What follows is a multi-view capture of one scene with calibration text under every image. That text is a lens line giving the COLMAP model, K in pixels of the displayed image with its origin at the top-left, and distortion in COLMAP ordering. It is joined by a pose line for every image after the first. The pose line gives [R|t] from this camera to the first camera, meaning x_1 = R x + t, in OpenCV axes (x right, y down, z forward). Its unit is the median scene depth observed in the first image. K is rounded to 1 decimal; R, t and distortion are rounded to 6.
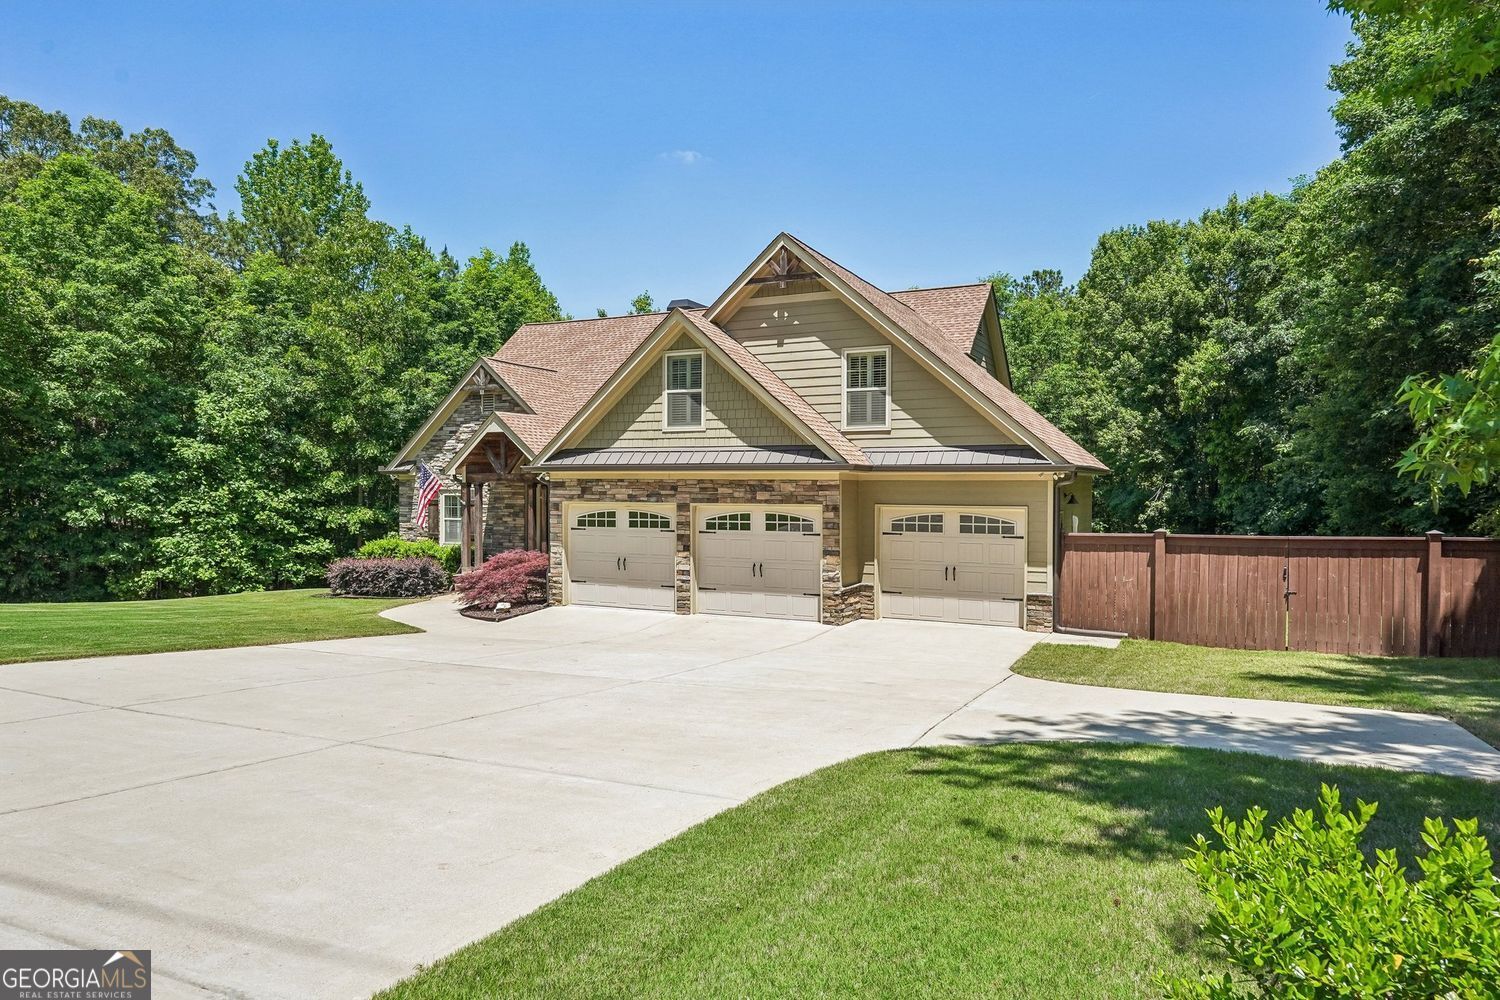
lens RADIAL K [[917.4, 0, 749.8], [0, 917.4, 495.4], [0, 0, 1]] dist [0.001984, -0.001459]
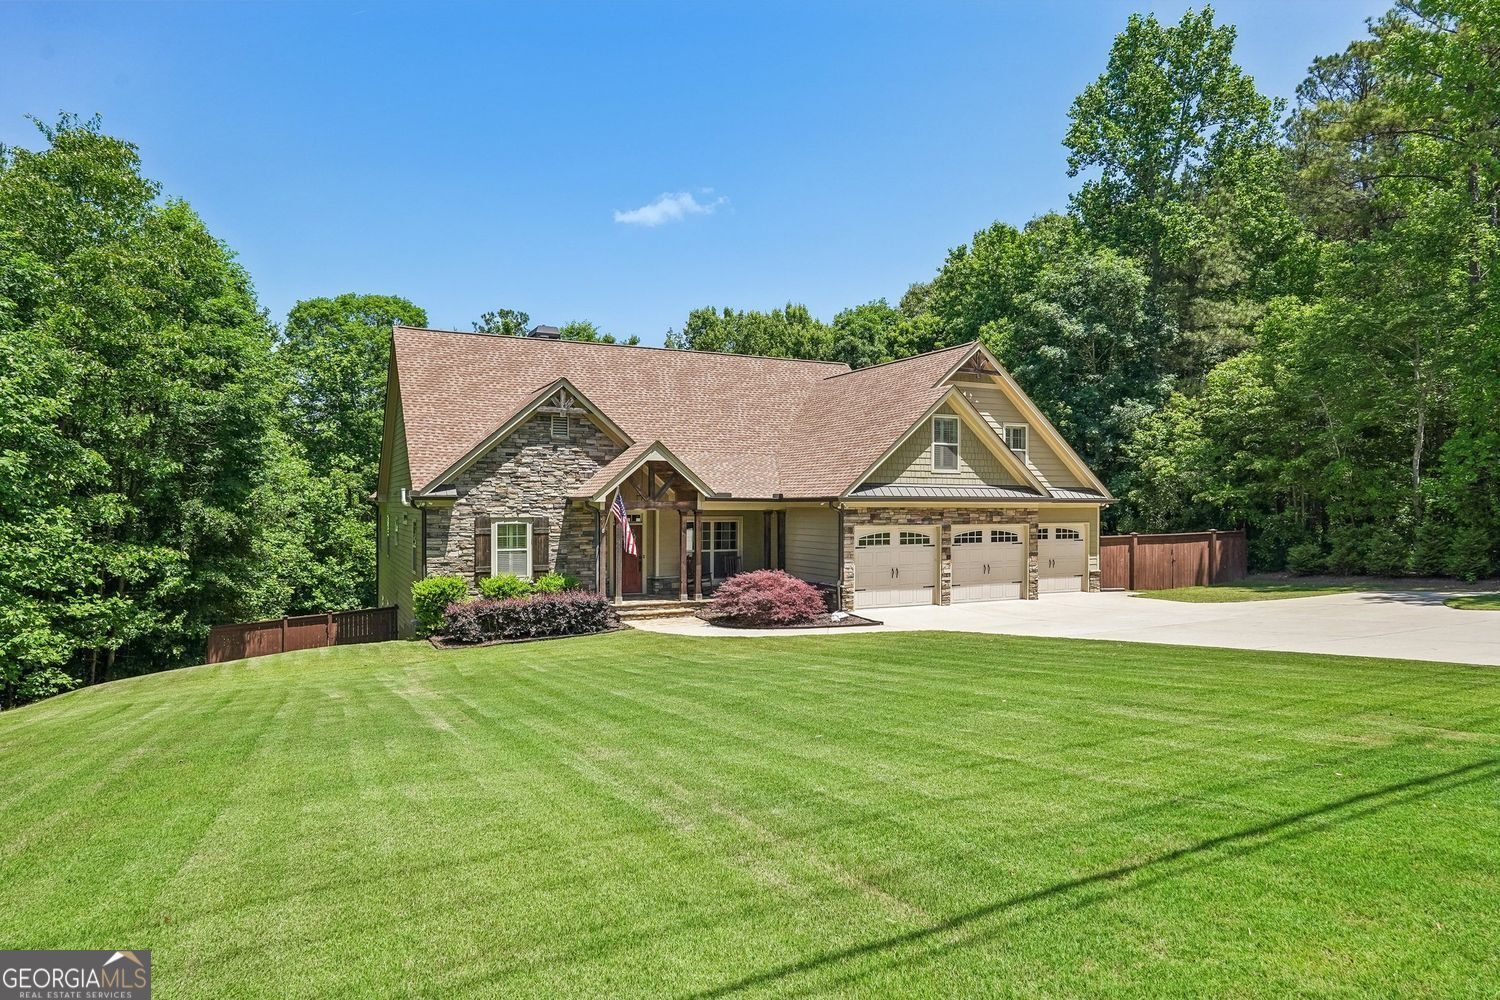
lens RADIAL K [[917.4, 0, 752.9], [0, 917.4, 501.7], [0, 0, 1]] dist [0.001984, -0.001459]
pose [[0.612079, -0.000439, 0.790796, -1.306124], [0.010200, 0.999921, -0.007339, -0.018829], [-0.790731, 0.012558, 0.612035, 0.368598]]
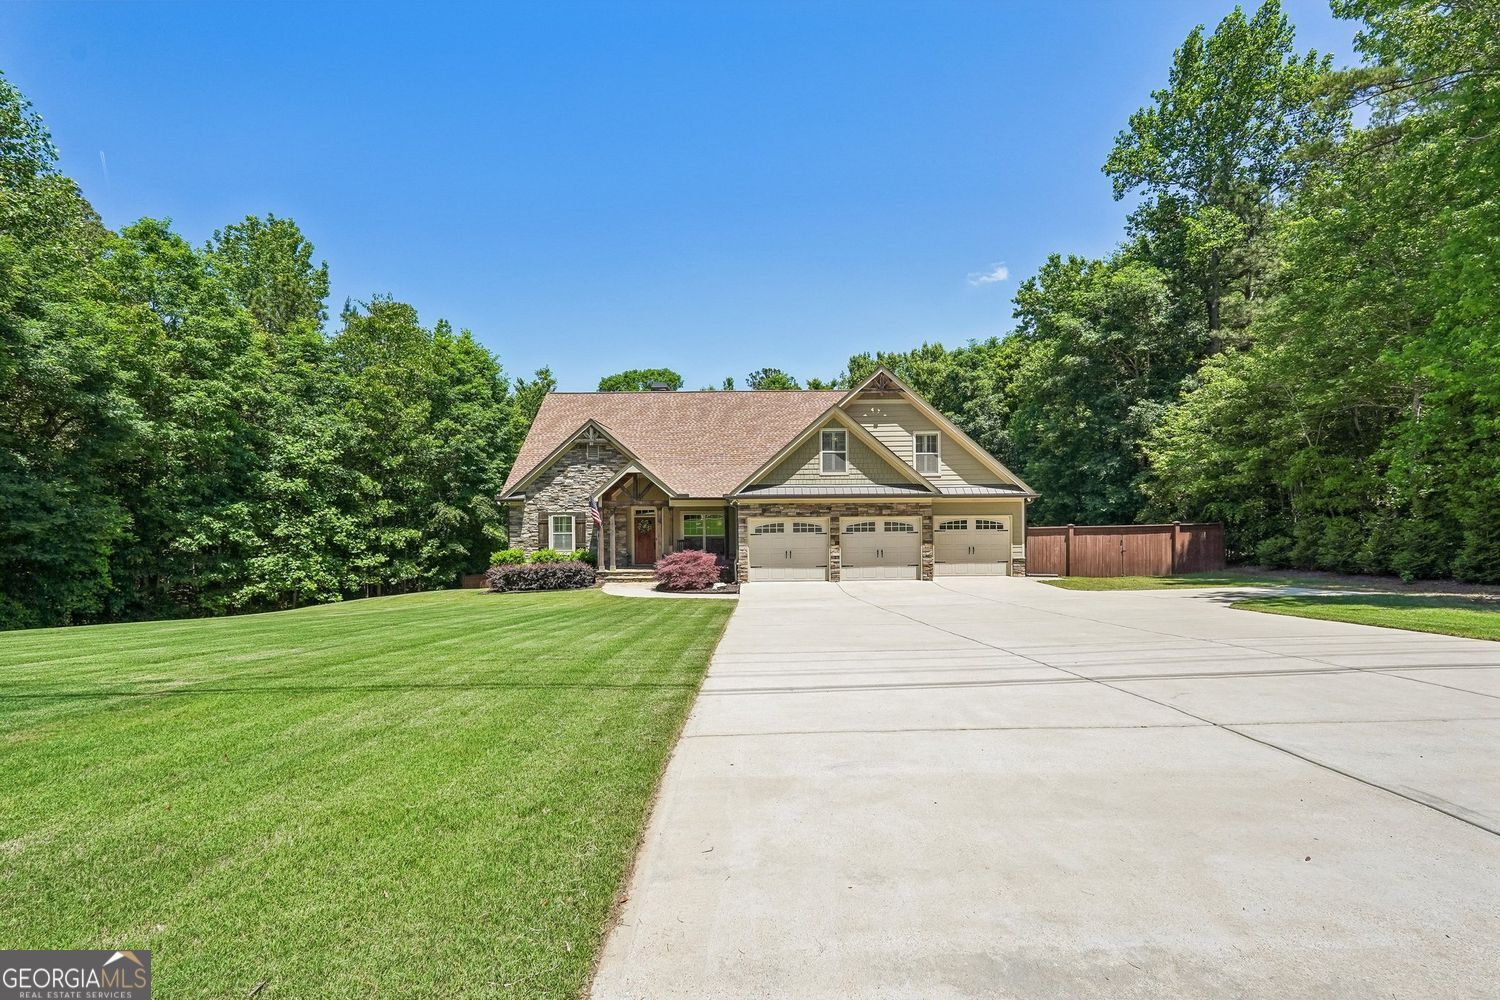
lens RADIAL K [[660.6, 0, 749.1], [0, 660.6, 504.3], [0, 0, 1]] dist [-0.010700, 0.004152]
pose [[0.902512, -0.013043, 0.430468, -0.725715], [0.017732, 0.999819, -0.006882, -0.009418], [-0.430300, 0.013844, 0.902580, -0.047374]]
